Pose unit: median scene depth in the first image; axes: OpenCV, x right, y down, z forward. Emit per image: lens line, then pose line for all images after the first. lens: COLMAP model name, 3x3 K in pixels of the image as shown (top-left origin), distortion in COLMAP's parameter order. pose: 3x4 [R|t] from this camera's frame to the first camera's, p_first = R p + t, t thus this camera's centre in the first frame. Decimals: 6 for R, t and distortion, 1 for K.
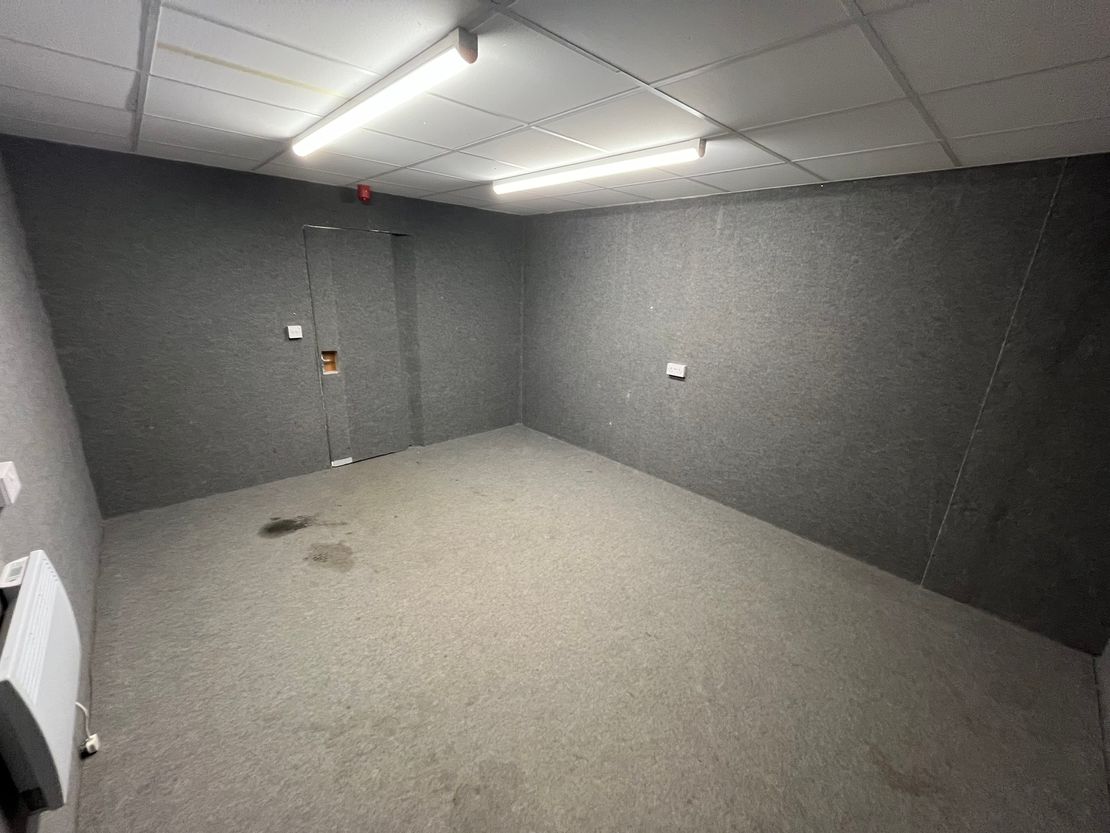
lens RADIAL K [[443.5, 0, 554.4], [0, 443.5, 415.2], [0, 0, 1]] dist [0.016076, 0.000532]
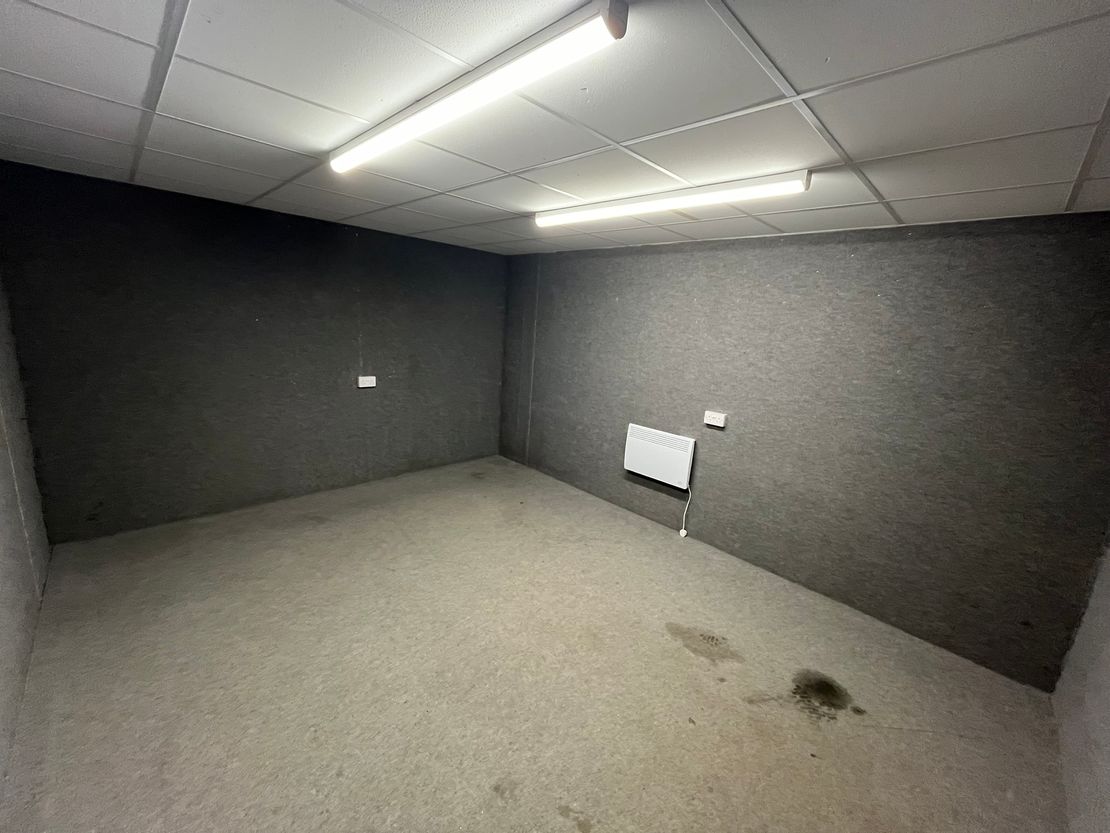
lens RADIAL K [[443.5, 0, 555.1], [0, 443.5, 416.0], [0, 0, 1]] dist [0.016076, 0.000532]
pose [[0.999213, 0.028315, 0.027788, -0.154491], [-0.026134, 0.996770, -0.075944, -0.054368], [-0.029848, 0.075158, 0.996725, 0.160315]]
